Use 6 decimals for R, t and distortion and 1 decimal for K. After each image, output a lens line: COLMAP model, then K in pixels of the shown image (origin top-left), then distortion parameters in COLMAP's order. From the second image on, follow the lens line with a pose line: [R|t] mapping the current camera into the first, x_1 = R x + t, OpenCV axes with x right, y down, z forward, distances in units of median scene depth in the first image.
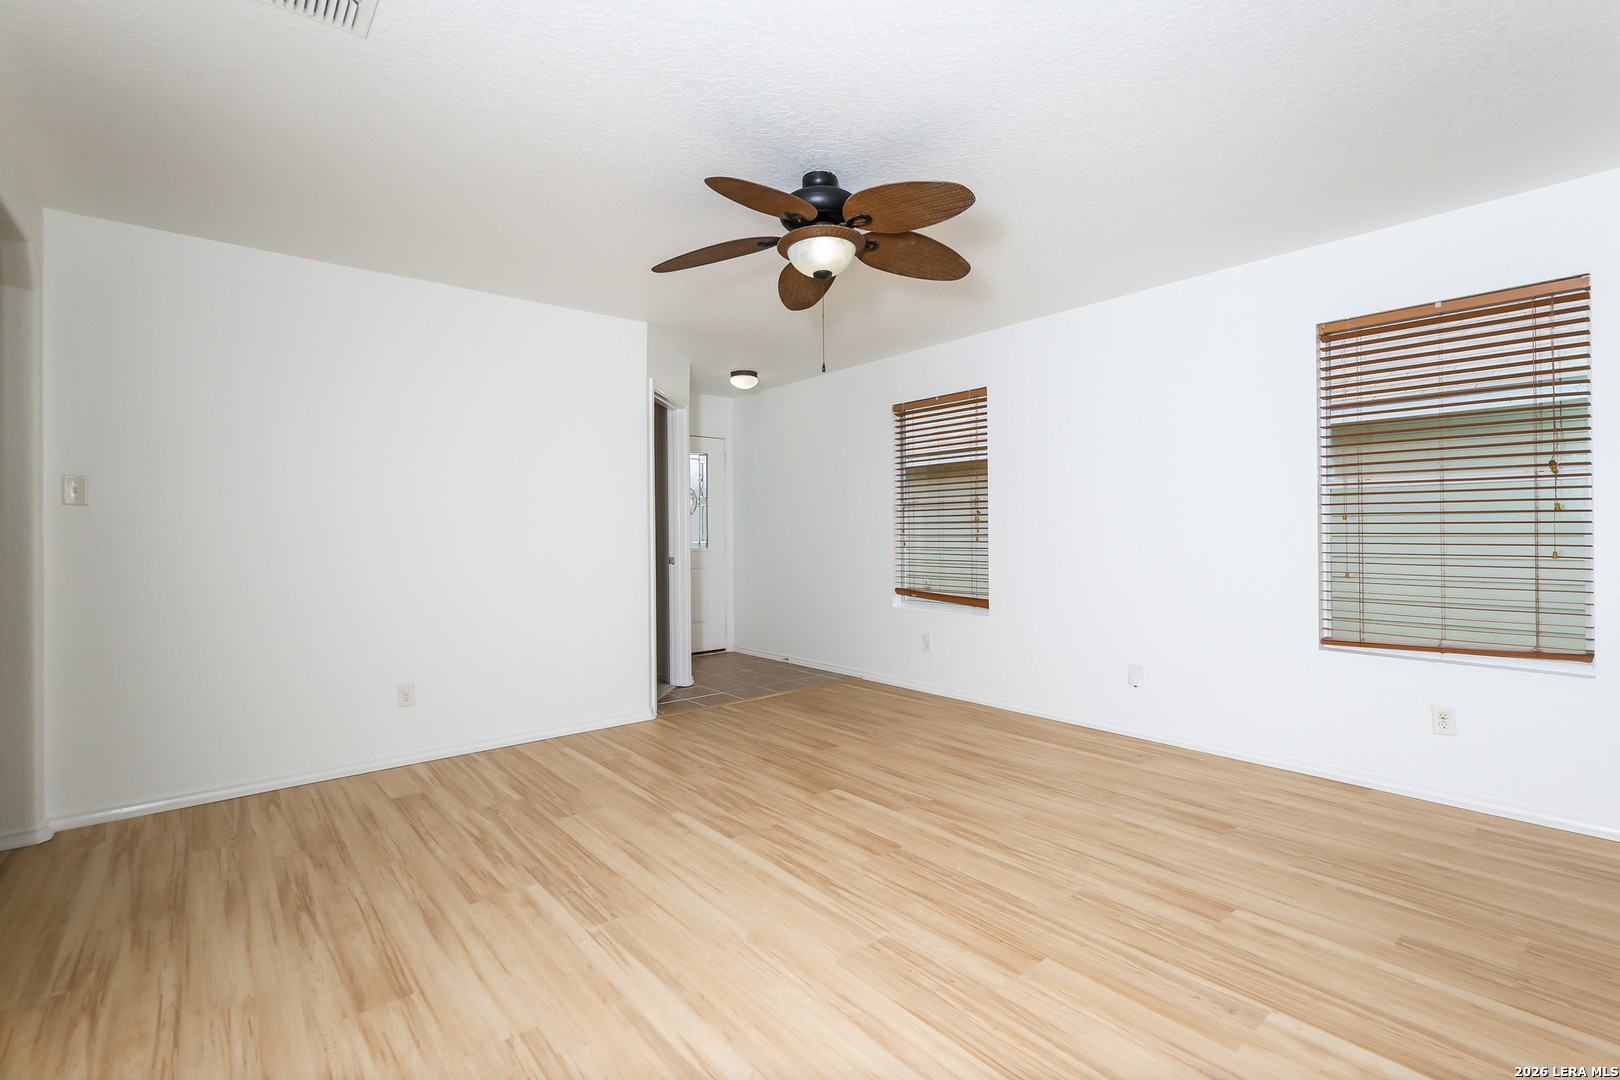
lens RADIAL K [[754.1, 0, 819.9], [0, 754.1, 537.8], [0, 0, 1]] dist [0.000624, 0.000003]
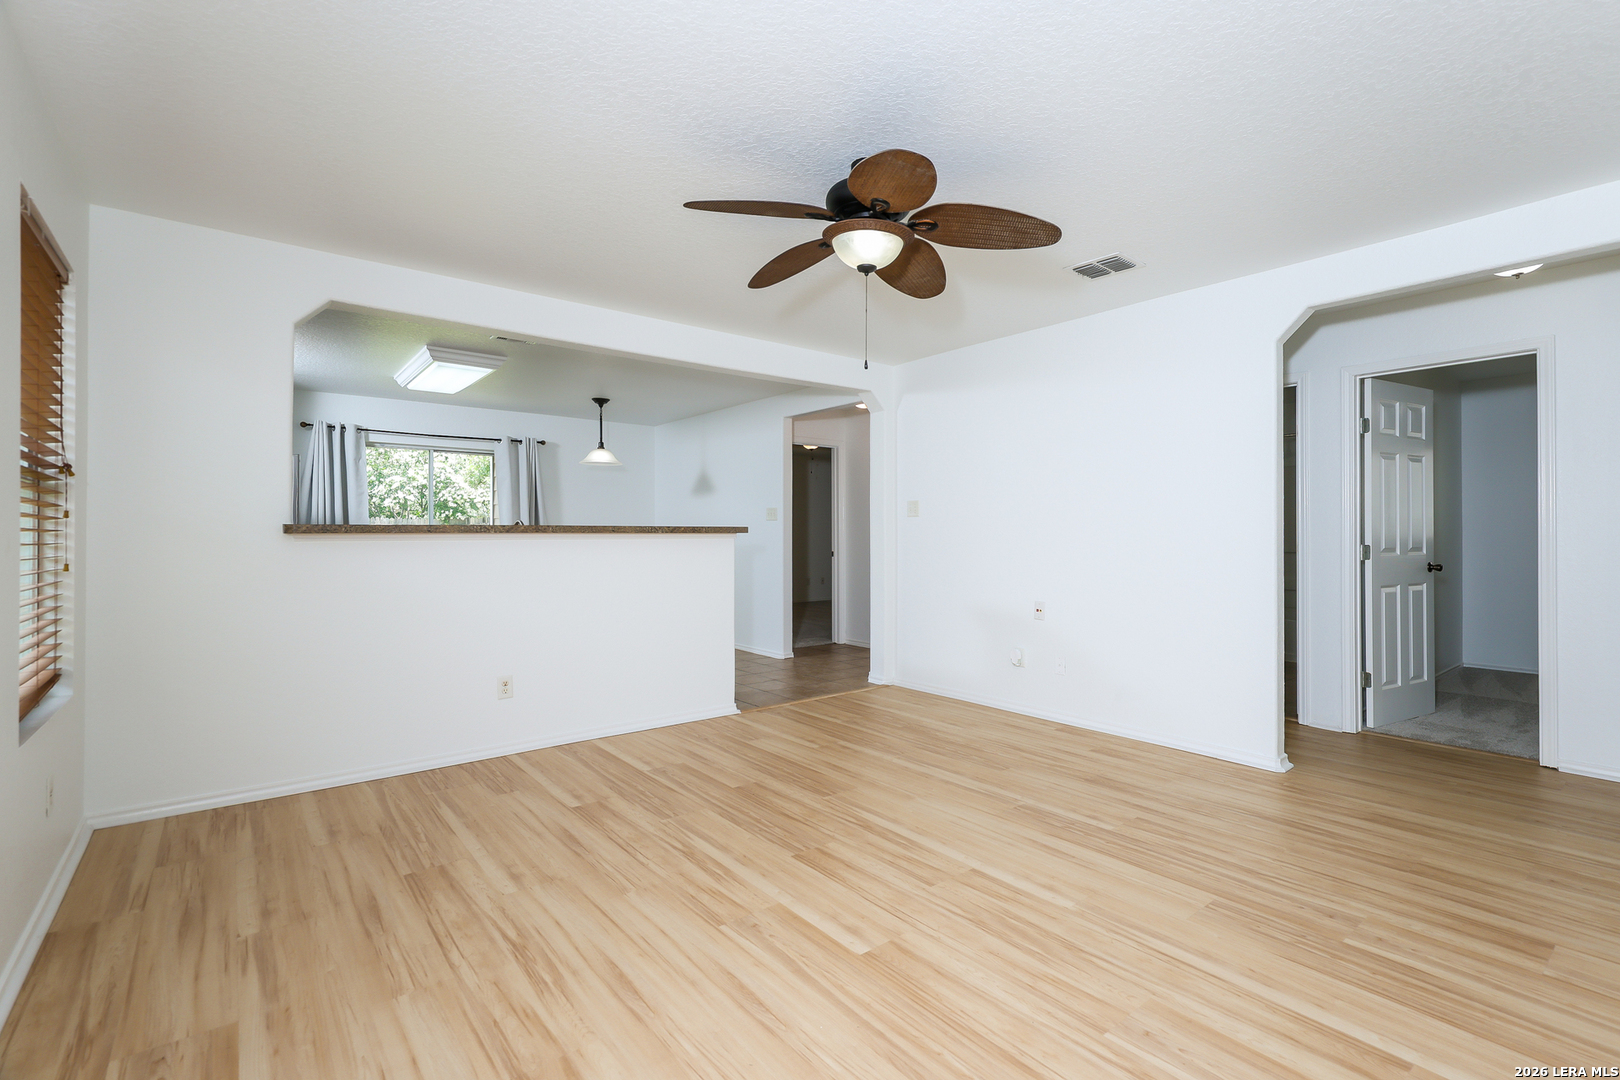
lens RADIAL K [[754.1, 0, 812.4], [0, 754.1, 533.2], [0, 0, 1]] dist [0.000624, 0.000003]
pose [[-0.999468, 0.011118, 0.030676, 0.047652], [0.011349, 0.999909, 0.007349, -0.019336], [-0.030591, 0.007694, -0.999502, 2.029936]]
